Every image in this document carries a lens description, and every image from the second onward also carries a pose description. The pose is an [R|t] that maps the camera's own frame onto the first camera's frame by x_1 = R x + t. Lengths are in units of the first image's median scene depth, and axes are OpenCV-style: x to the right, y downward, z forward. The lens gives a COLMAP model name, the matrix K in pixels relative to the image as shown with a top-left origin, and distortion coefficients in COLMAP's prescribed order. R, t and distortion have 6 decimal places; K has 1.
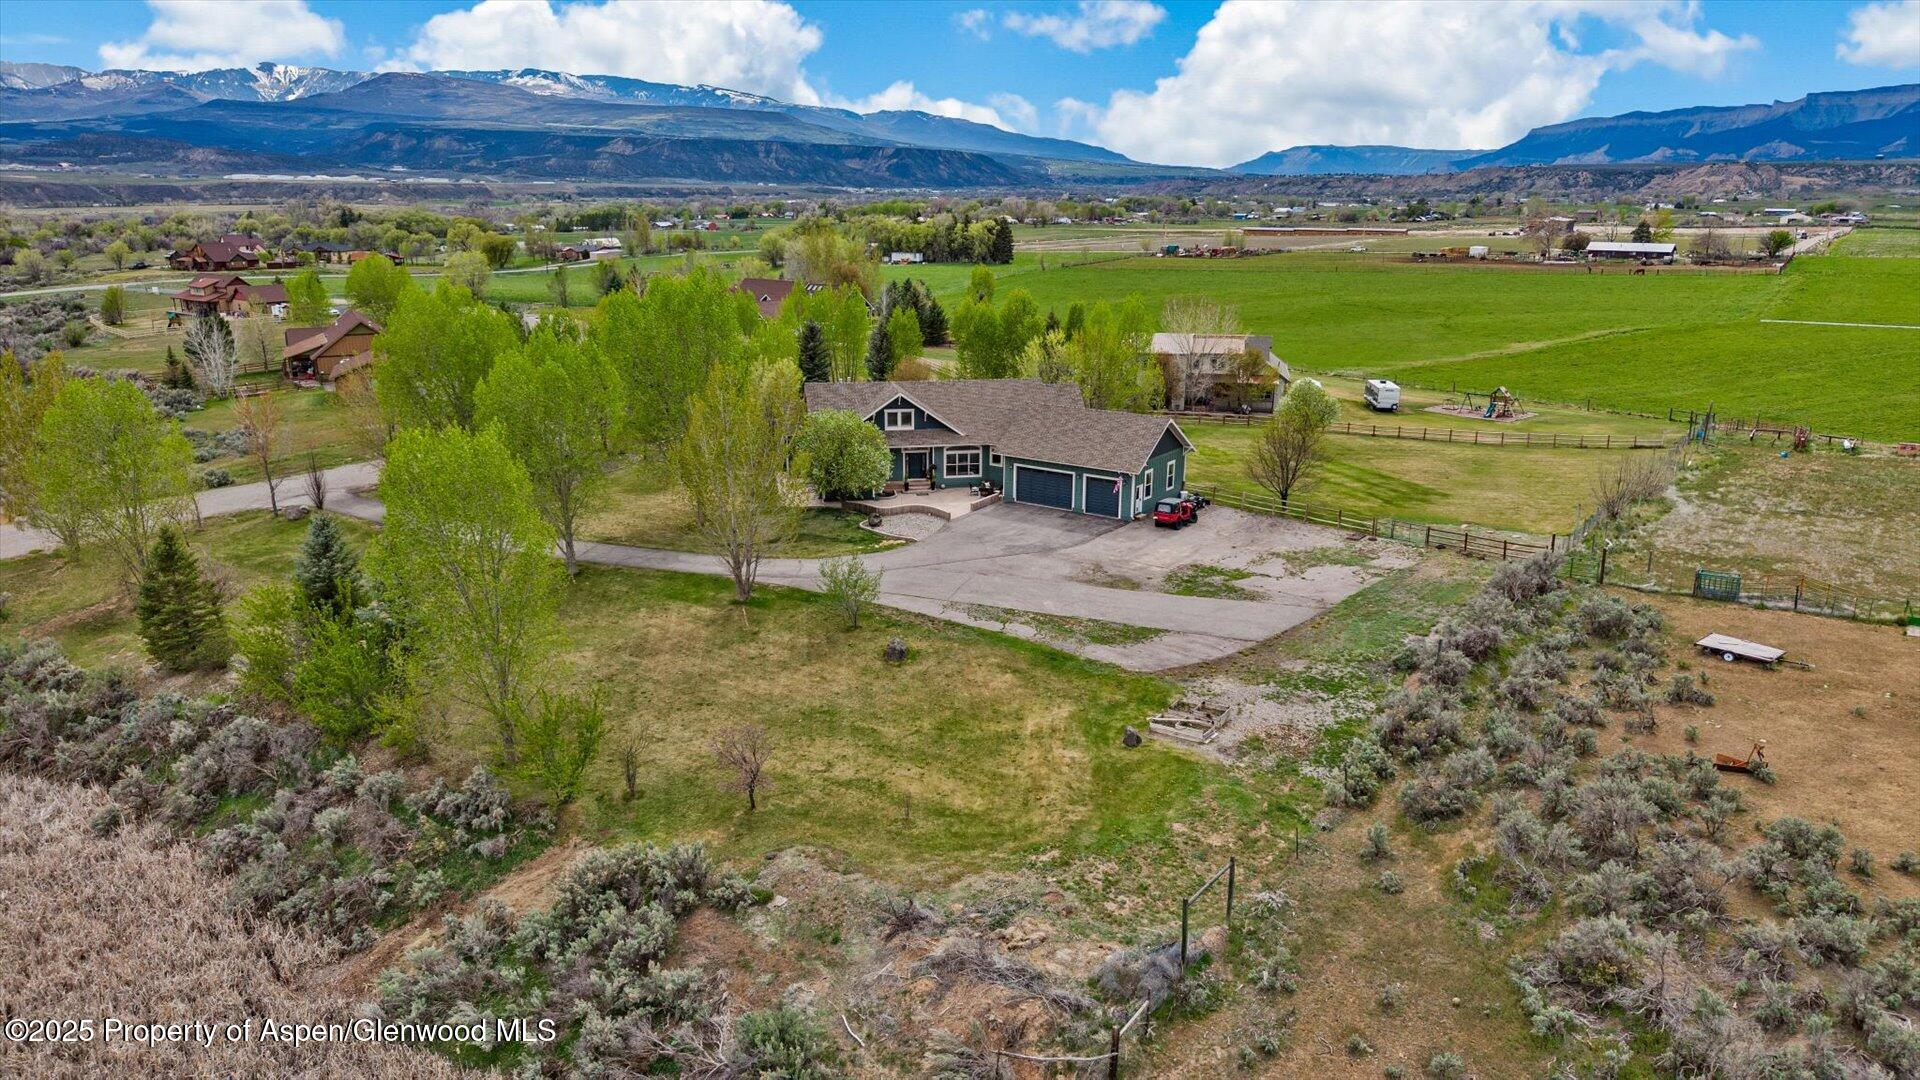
lens RADIAL K [[1278.5, 0, 960.3], [0, 1278.5, 567.3], [0, 0, 1]] dist [0.006845, -0.010221]
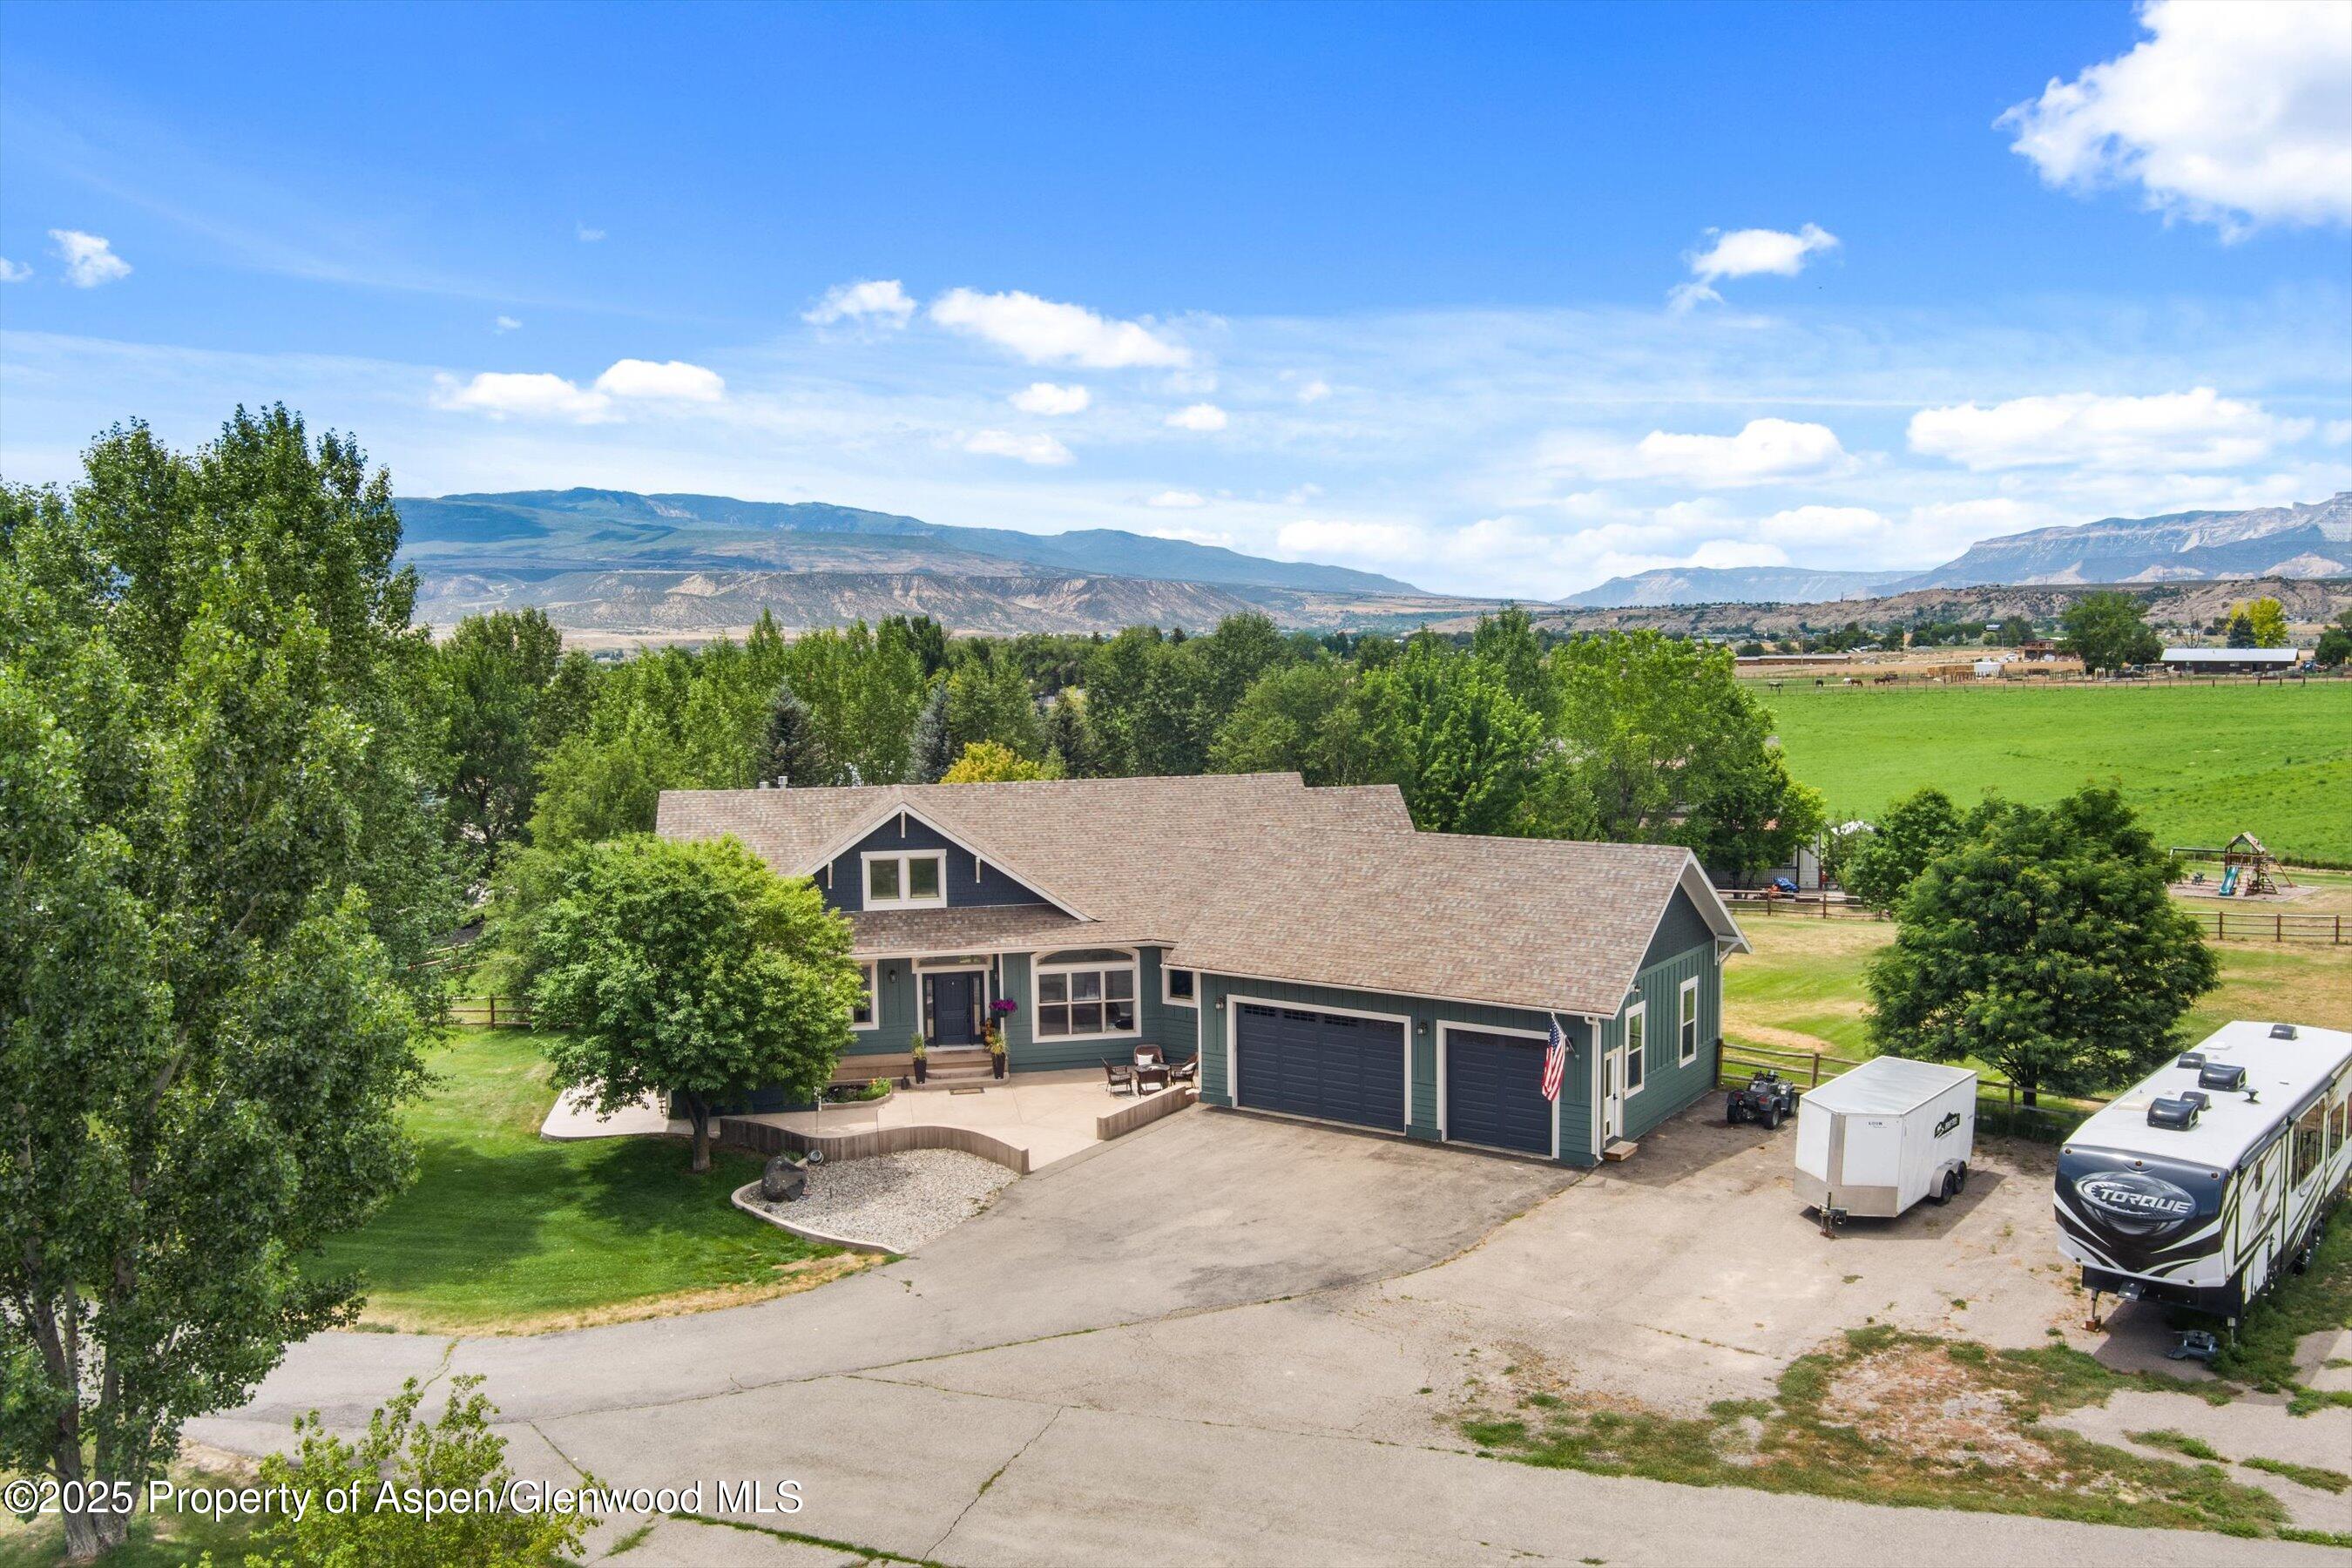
lens RADIAL K [[1877.5, 0, 1179.4], [0, 1877.5, 826.0], [0, 0, 1]] dist [-0.076834, 0.017833]
pose [[0.999833, -0.018082, -0.002704, 0.030749], [0.017262, 0.982320, -0.186413, -0.031895], [0.006027, 0.186335, 0.982468, 0.488642]]
